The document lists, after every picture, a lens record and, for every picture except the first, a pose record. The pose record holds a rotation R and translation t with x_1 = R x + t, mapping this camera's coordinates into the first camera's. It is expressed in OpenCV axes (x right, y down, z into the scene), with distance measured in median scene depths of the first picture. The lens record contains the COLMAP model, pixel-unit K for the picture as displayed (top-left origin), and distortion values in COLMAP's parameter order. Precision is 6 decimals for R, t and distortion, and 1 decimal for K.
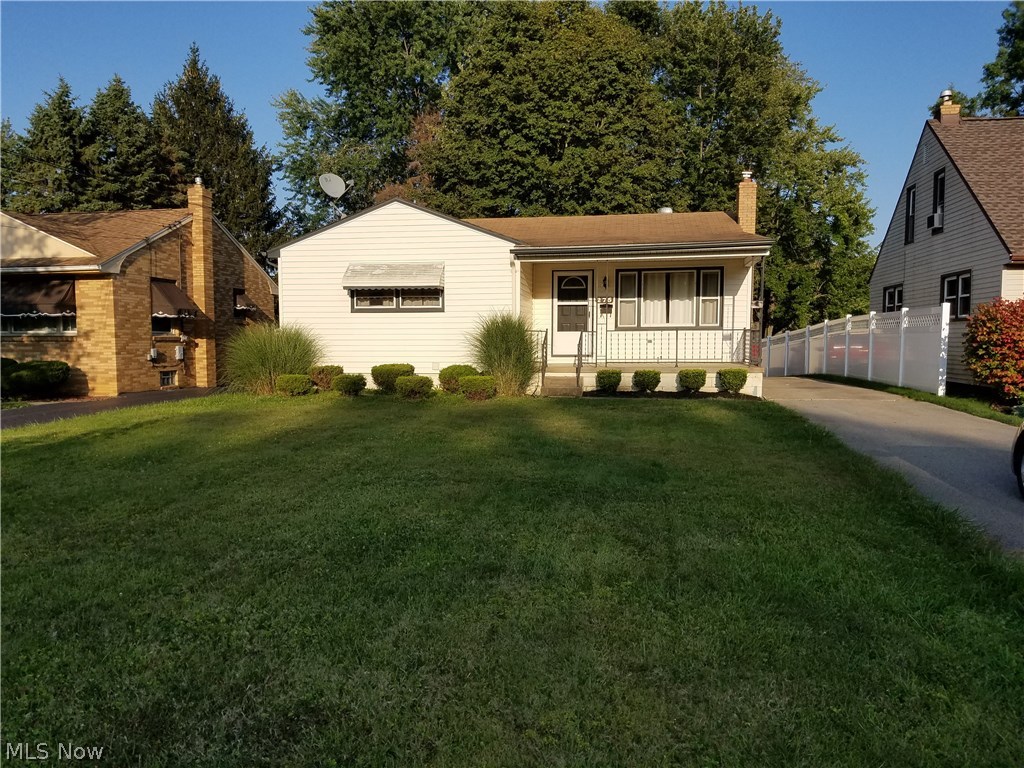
lens RADIAL K [[809.2, 0, 477.3], [0, 809.2, 402.5], [0, 0, 1]] dist [0.041103, -0.064172]
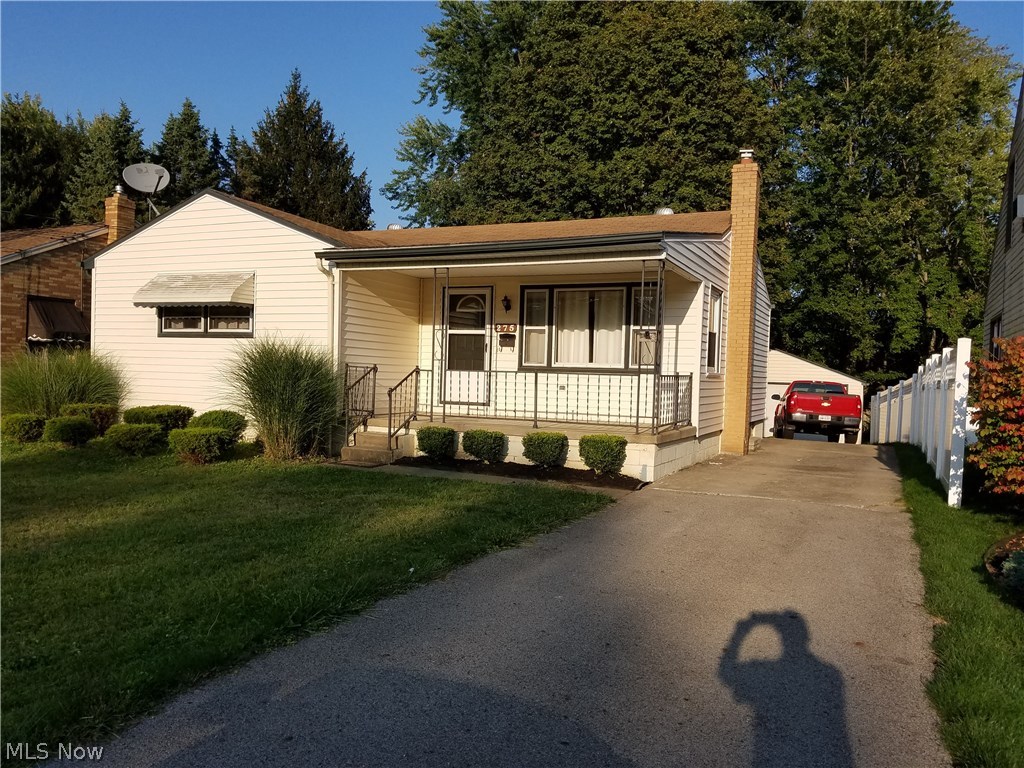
lens RADIAL K [[809.2, 0, 511.8], [0, 809.2, 391.2], [0, 0, 1]] dist [0.041103, -0.064172]
pose [[0.965386, 0.036051, -0.258323, 0.341857], [-0.052514, 0.996986, -0.057114, -0.030091], [0.255485, 0.068703, 0.964369, 0.312507]]
